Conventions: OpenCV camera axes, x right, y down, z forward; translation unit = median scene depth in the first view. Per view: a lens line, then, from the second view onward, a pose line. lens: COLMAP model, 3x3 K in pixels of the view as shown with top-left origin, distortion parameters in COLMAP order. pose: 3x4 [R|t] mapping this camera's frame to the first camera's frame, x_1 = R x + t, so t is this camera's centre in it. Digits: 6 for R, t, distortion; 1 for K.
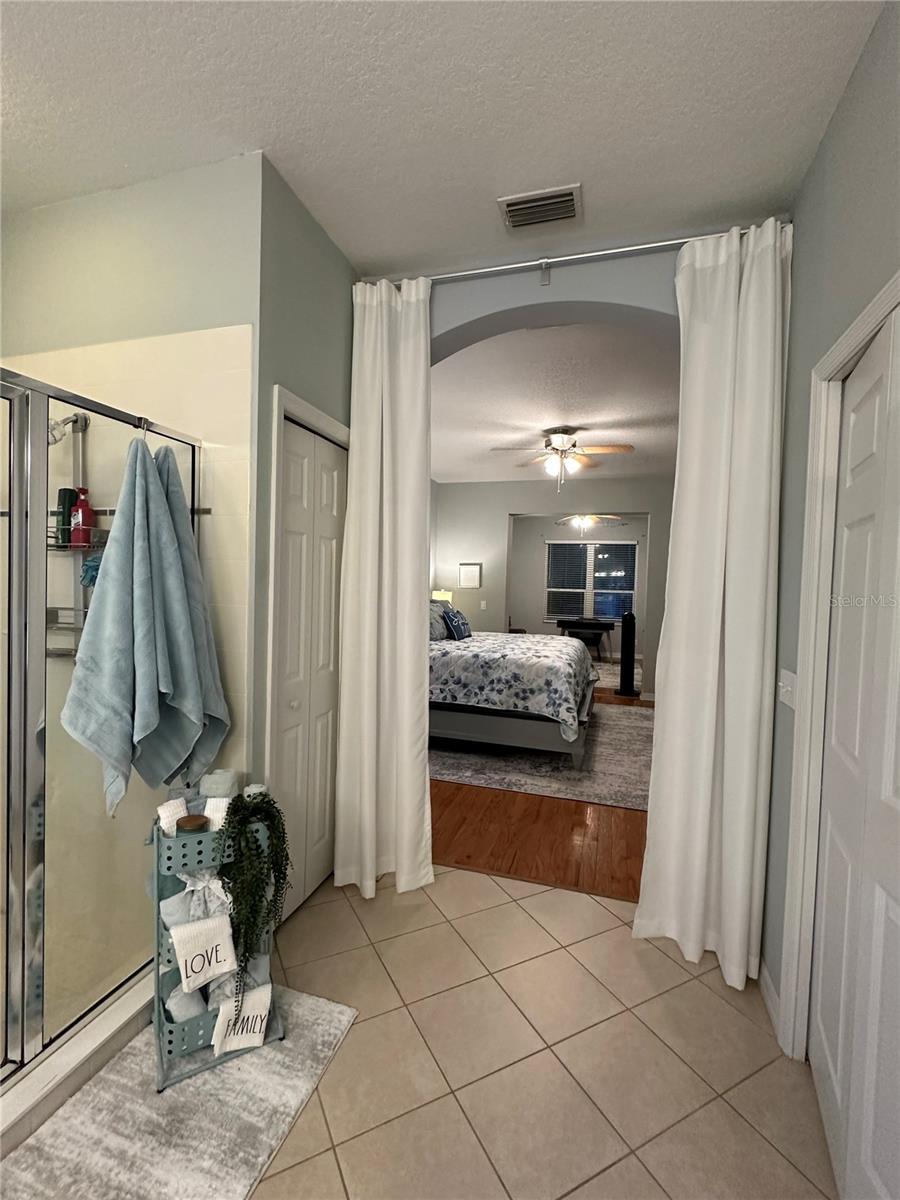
lens RADIAL K [[534.8, 0, 450.7], [0, 534.8, 600.4], [0, 0, 1]] dist [0.000018, 0.000013]
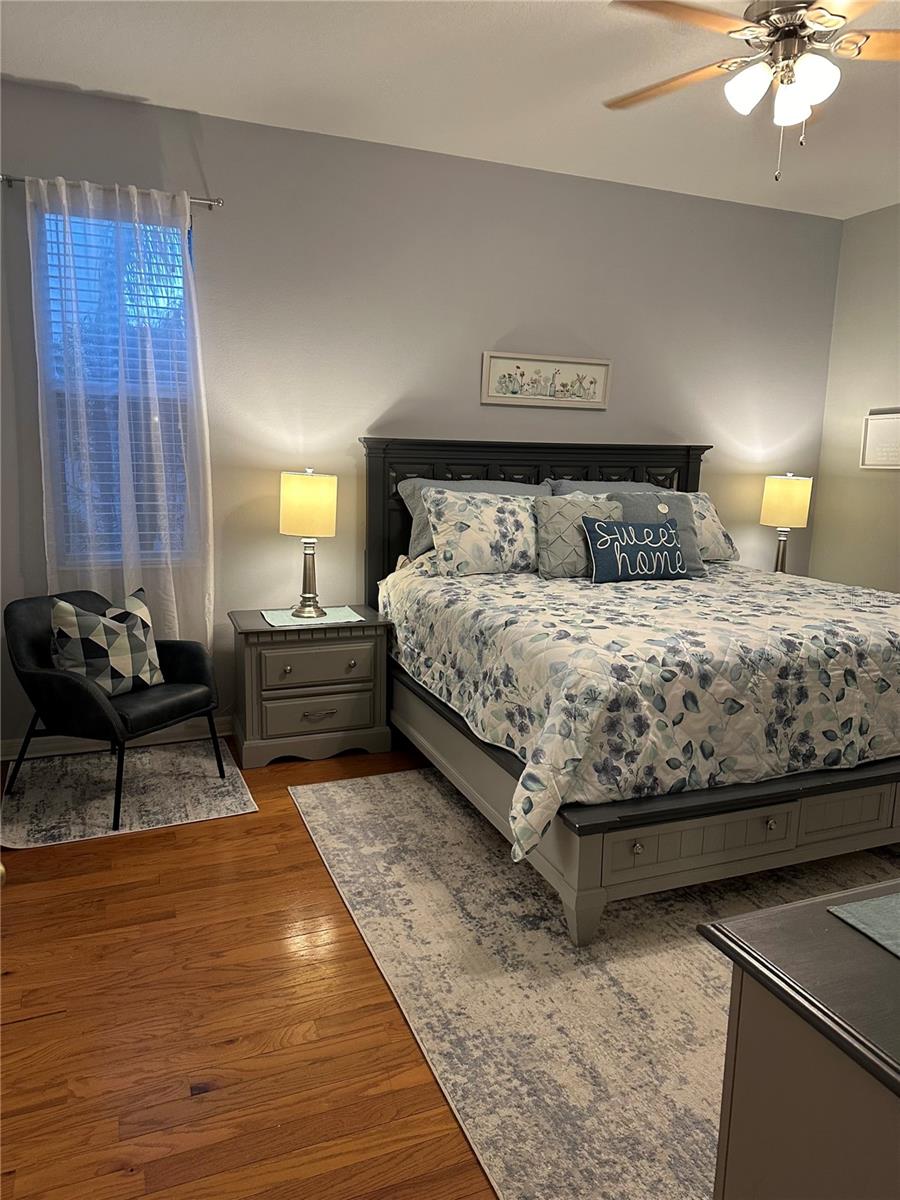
lens RADIAL K [[843.1, 0, 448.6], [0, 843.1, 594.7], [0, 0, 1]] dist [0.007654, -0.003739]
pose [[0.628638, 0.115070, -0.769138, 0.592450], [-0.025627, 0.991521, 0.127394, -0.001822], [0.777276, -0.060374, 0.626256, 0.553157]]
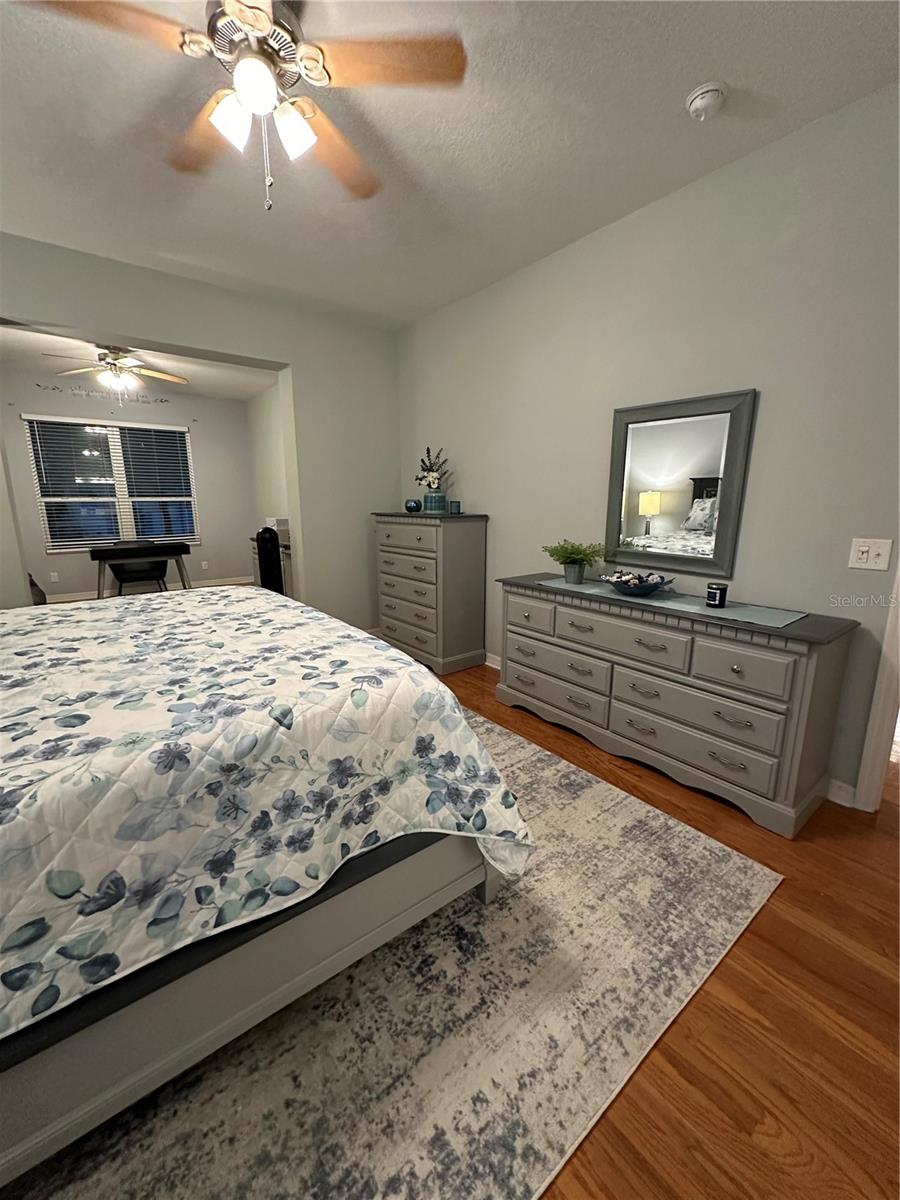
lens RADIAL K [[482.6, 0, 449.0], [0, 482.6, 605.2], [0, 0, 1]] dist [0.002709, 0.000373]
pose [[0.568585, -0.208054, 0.795880, -0.042567], [0.048285, 0.974261, 0.220190, -0.006034], [-0.821206, -0.086768, 0.563996, 0.801203]]
